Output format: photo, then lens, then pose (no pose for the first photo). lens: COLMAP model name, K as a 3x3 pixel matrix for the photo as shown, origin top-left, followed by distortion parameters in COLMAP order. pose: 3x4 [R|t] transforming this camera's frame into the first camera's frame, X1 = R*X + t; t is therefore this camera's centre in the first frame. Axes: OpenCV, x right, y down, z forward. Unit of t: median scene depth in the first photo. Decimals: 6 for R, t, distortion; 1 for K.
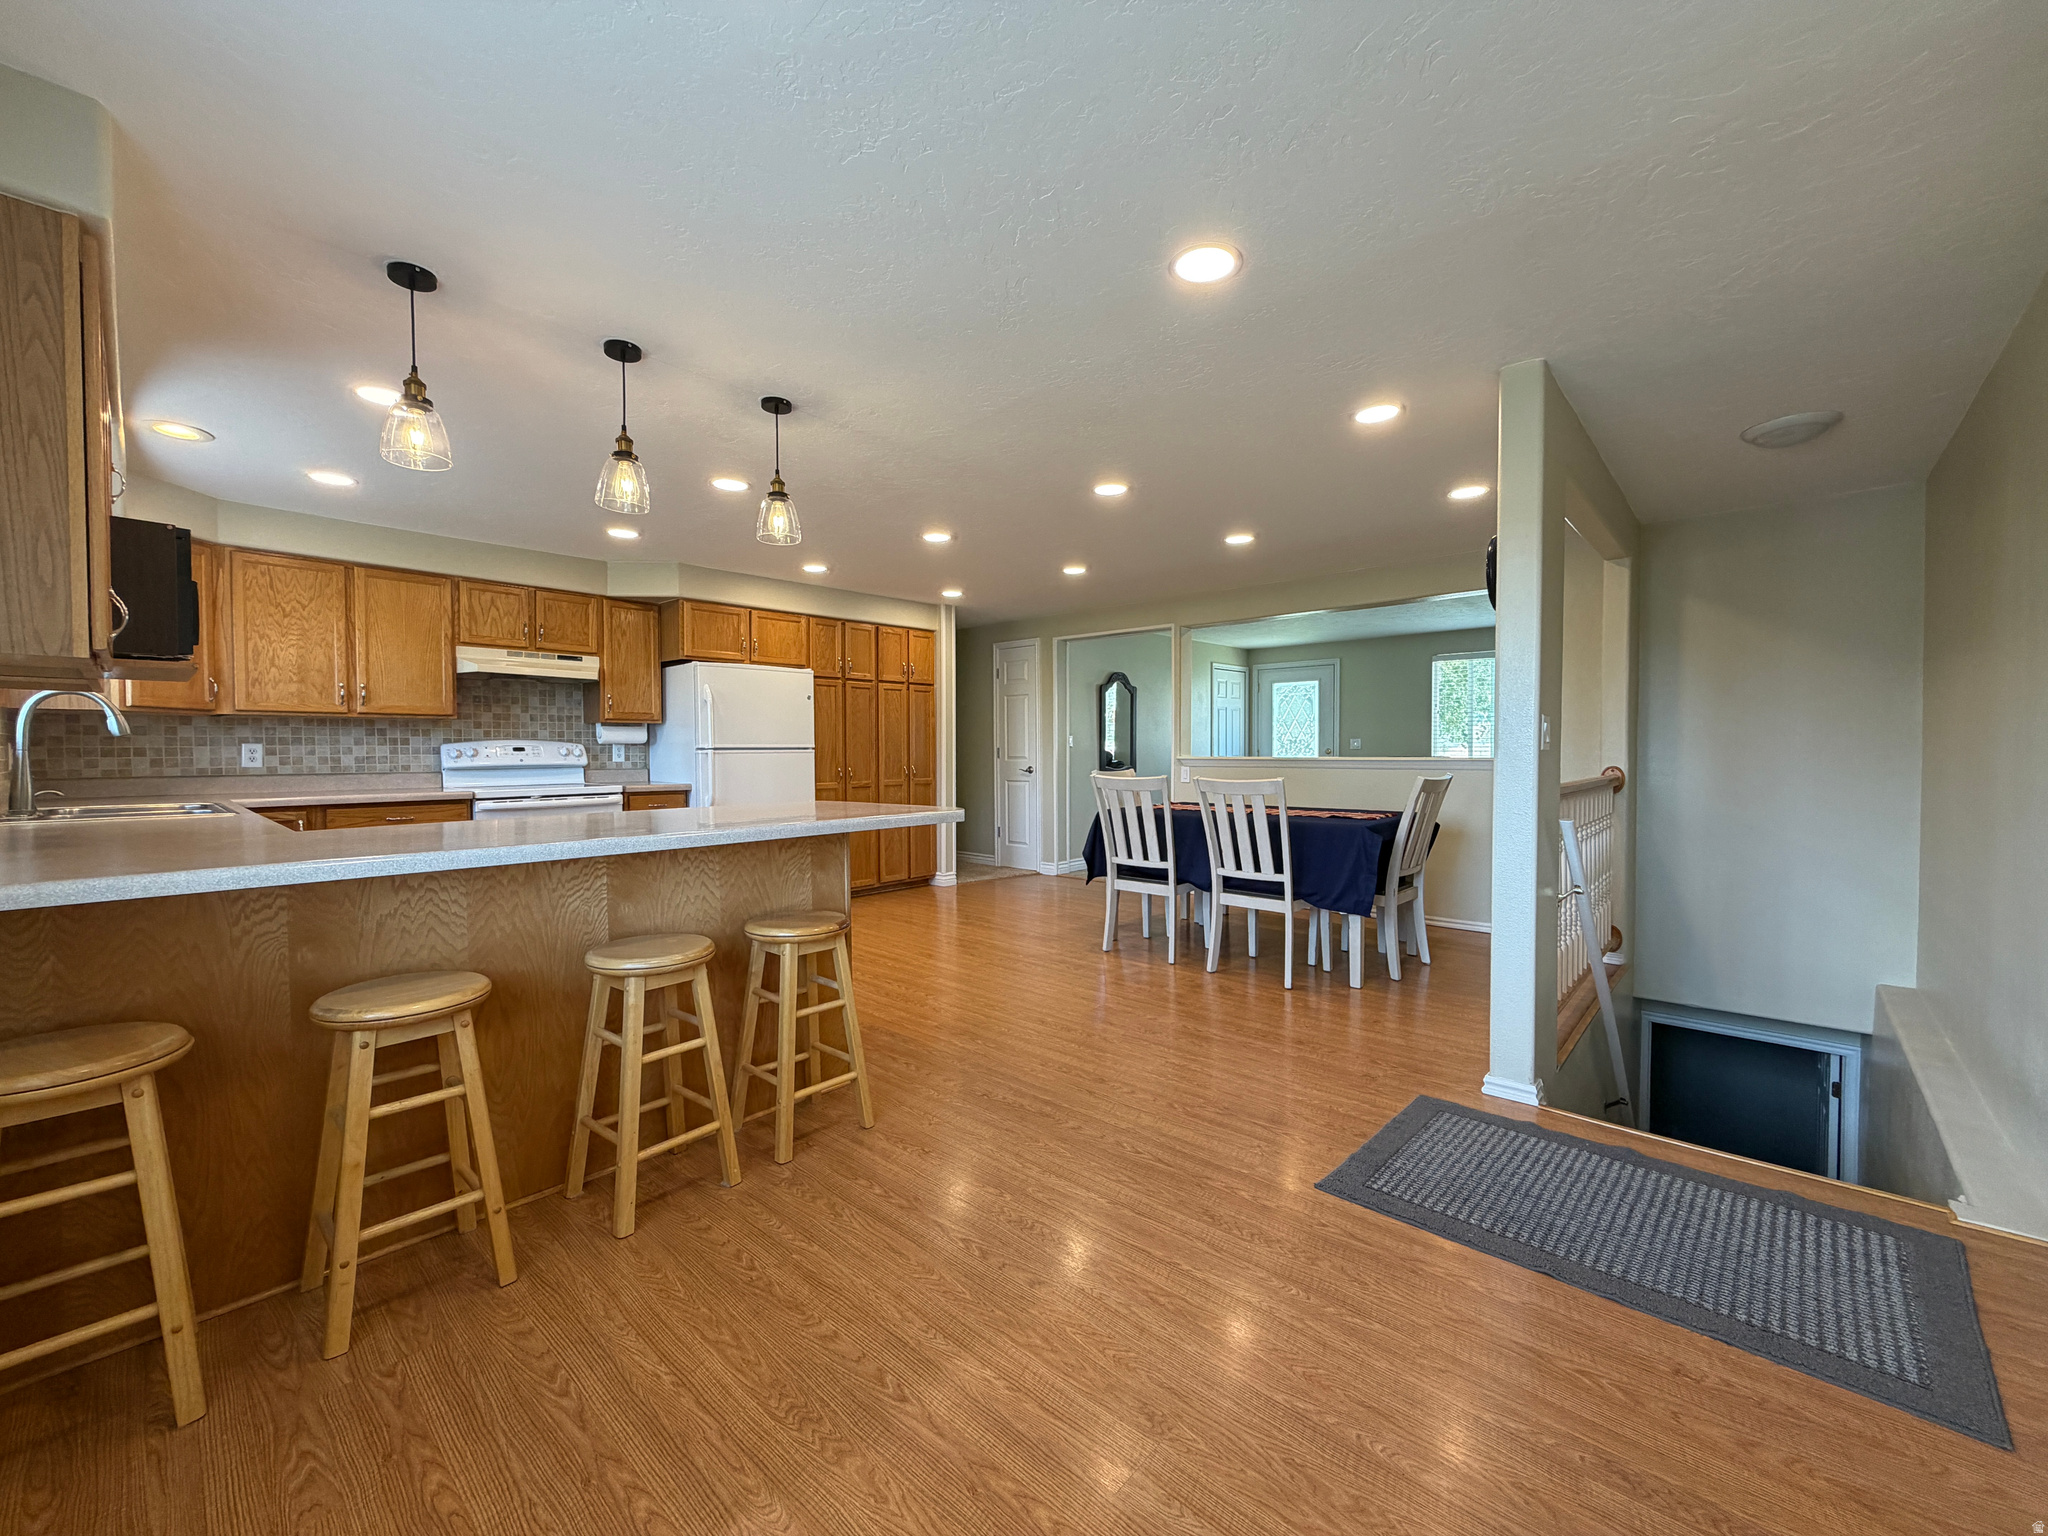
lens RADIAL K [[815.9, 0, 1018.5], [0, 815.9, 767.6], [0, 0, 1]] dist [0.000251, -0.000087]
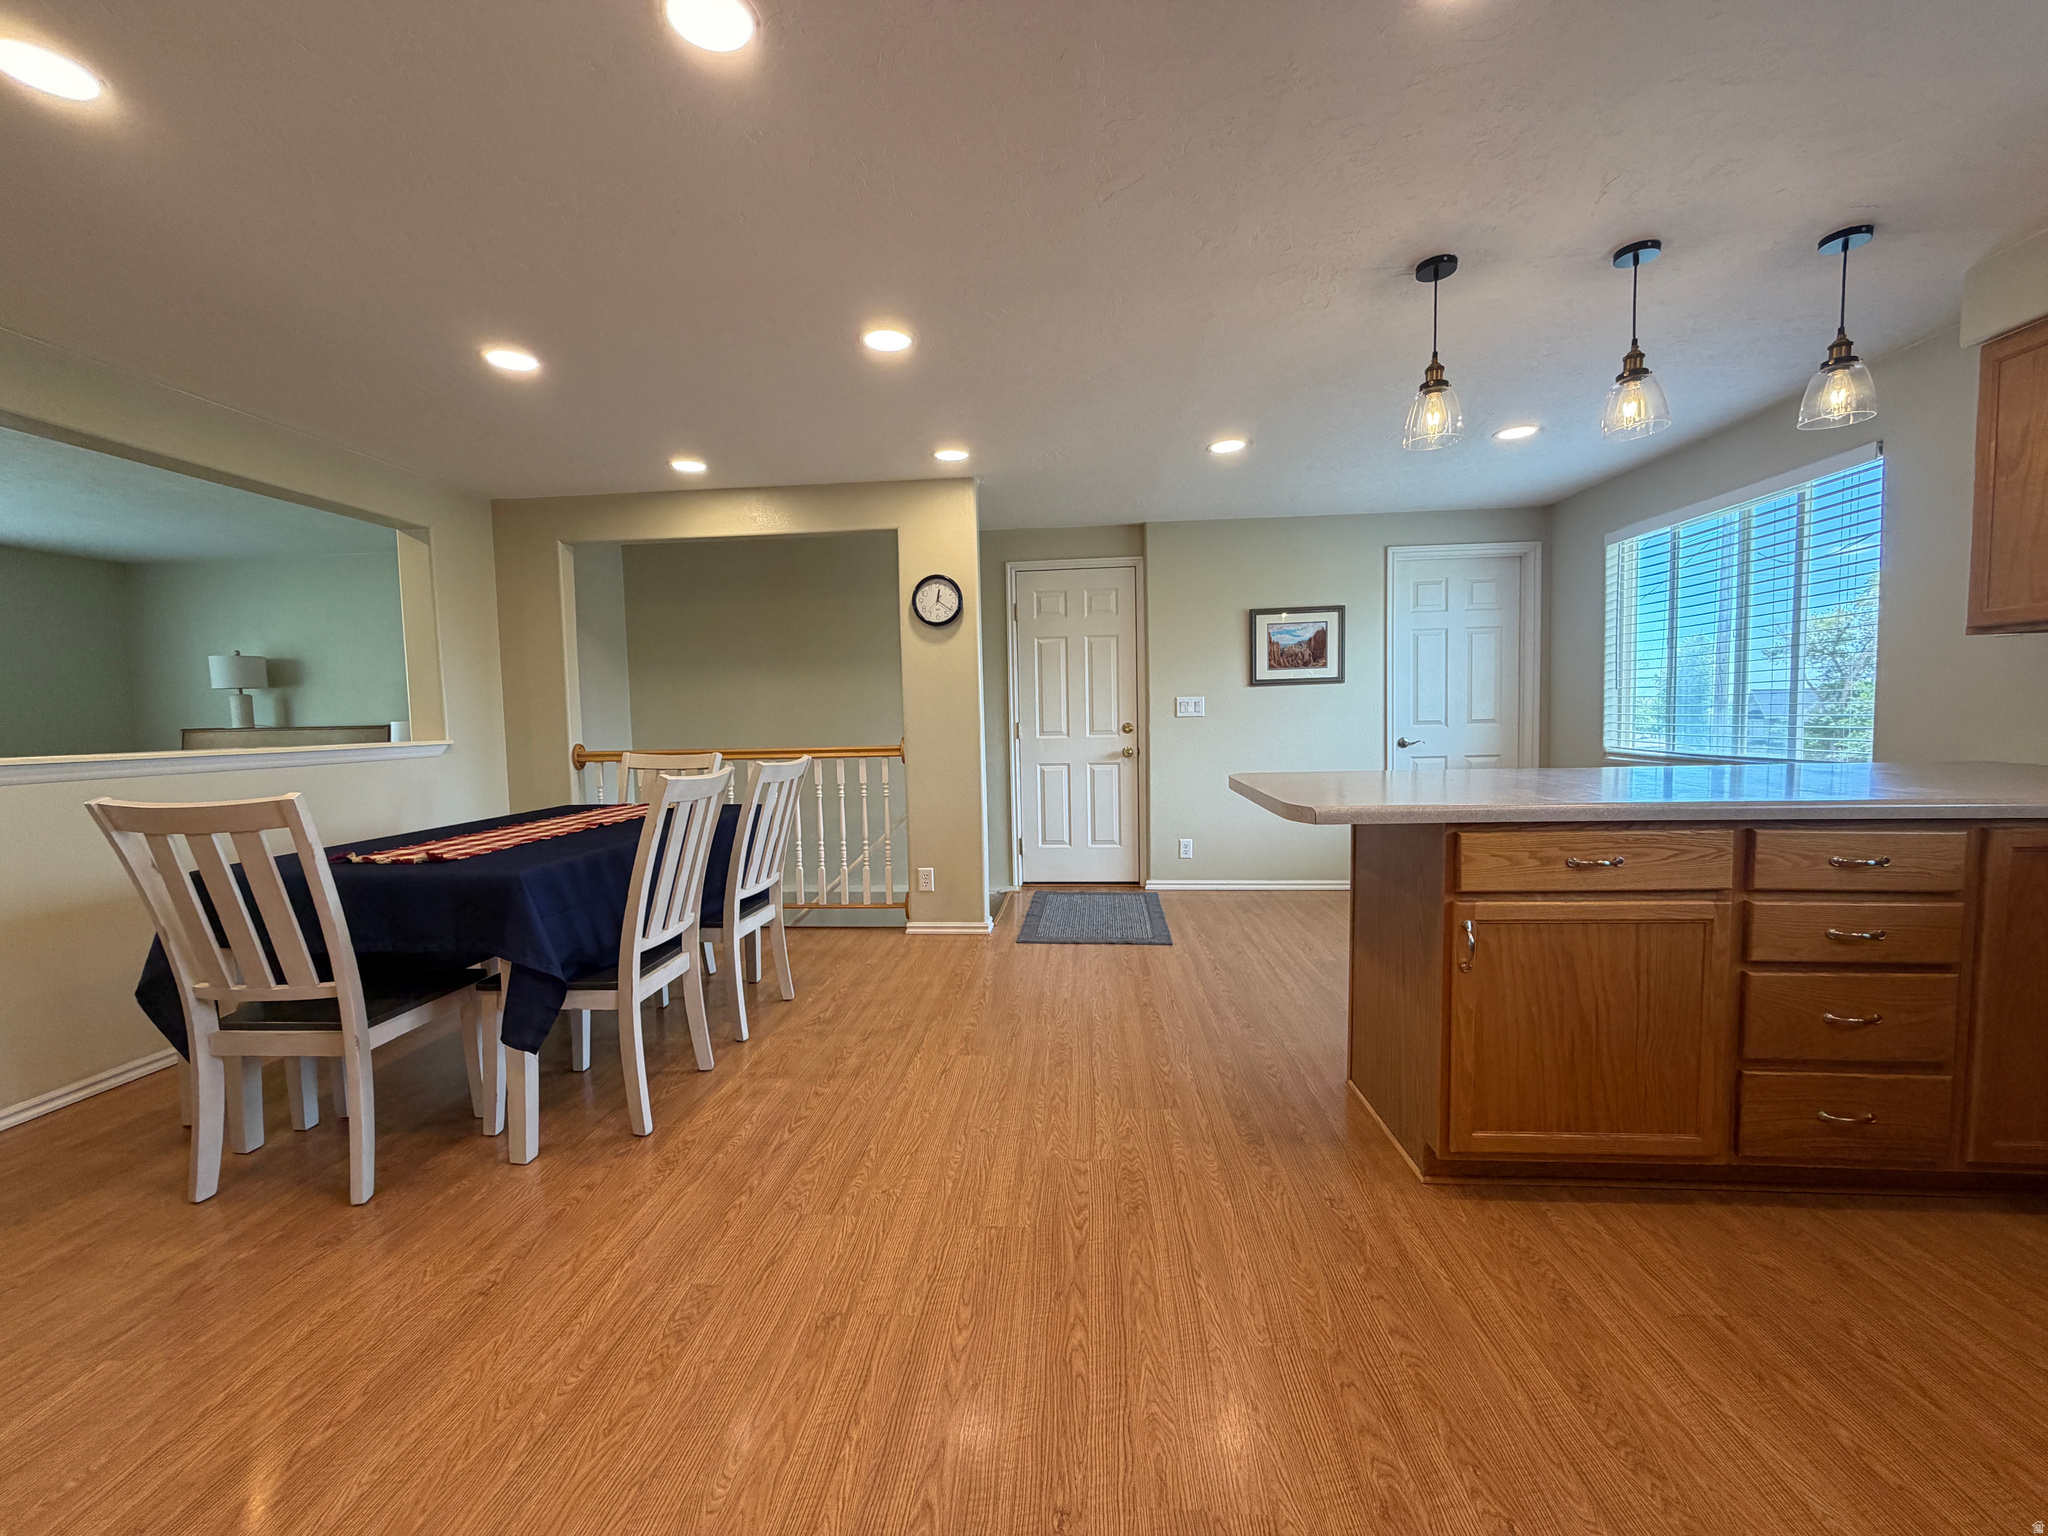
lens RADIAL K [[814.3, 0, 1018.6], [0, 814.3, 767.6], [0, 0, 1]] dist [0.000364, -0.000098]
pose [[-0.616027, -0.033699, 0.787004, -0.394074], [0.040180, 0.996440, 0.074118, -0.022770], [-0.786700, 0.077281, -0.612479, 1.060820]]
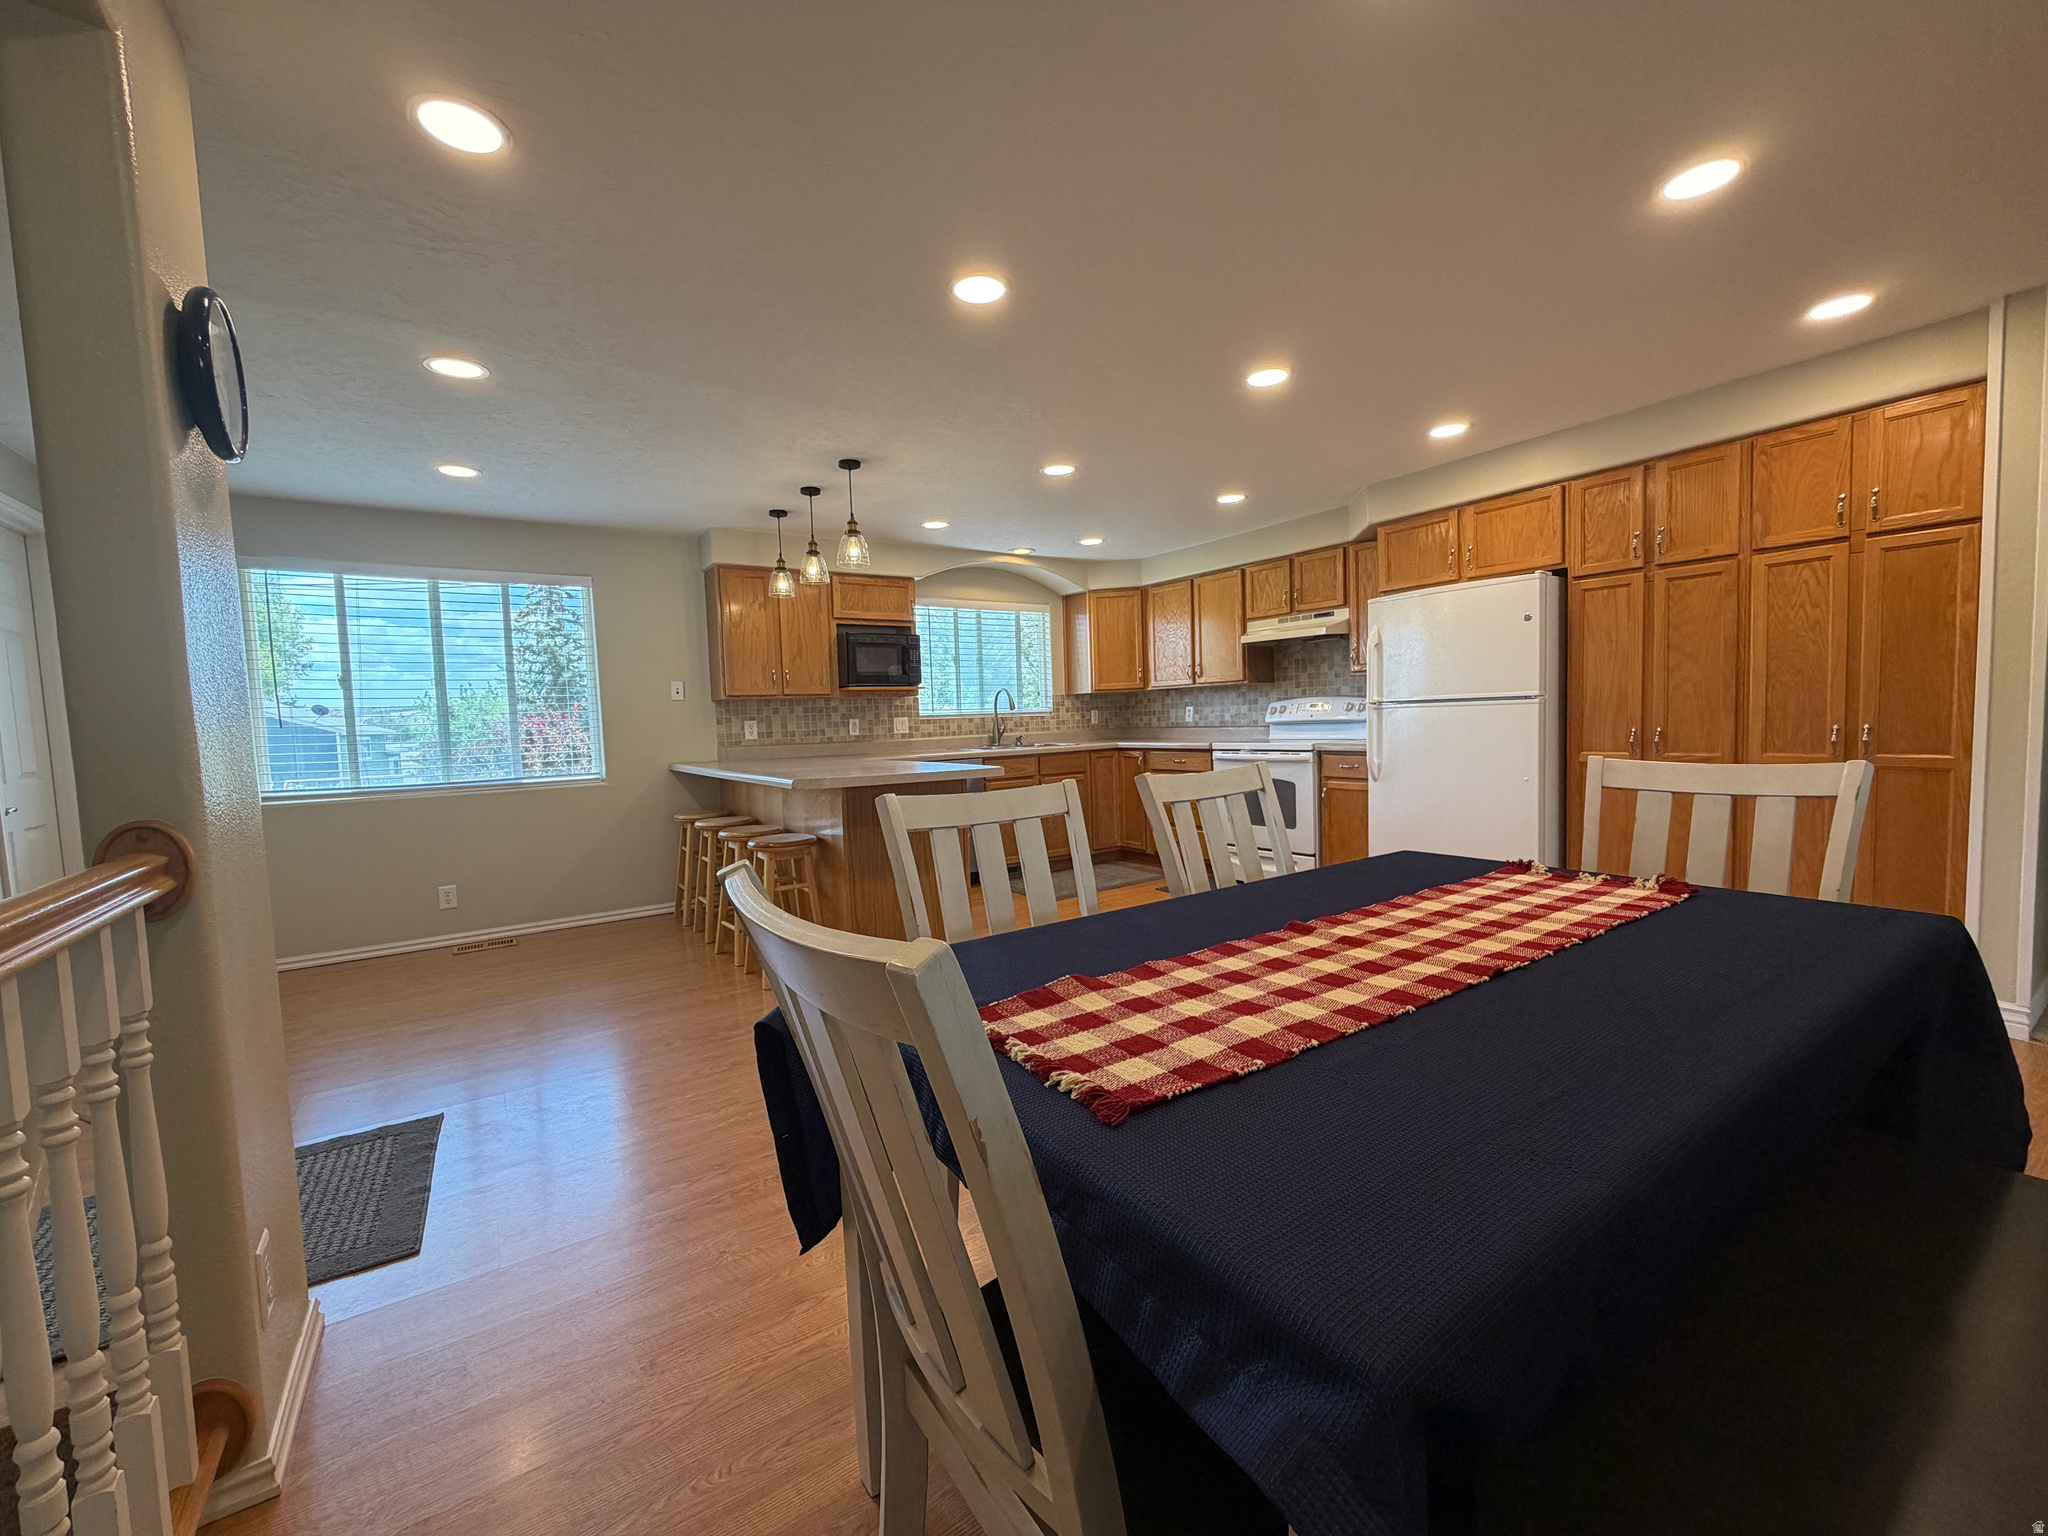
lens RADIAL K [[822.2, 0, 1024.0], [0, 822.2, 768.0], [0, 0, 1]] dist [0.008310, -0.000004]
pose [[-0.226250, 0.071477, -0.971443, 0.568384], [0.013579, 0.997439, 0.070227, -0.022930], [0.973975, 0.002697, -0.226641, 0.916825]]
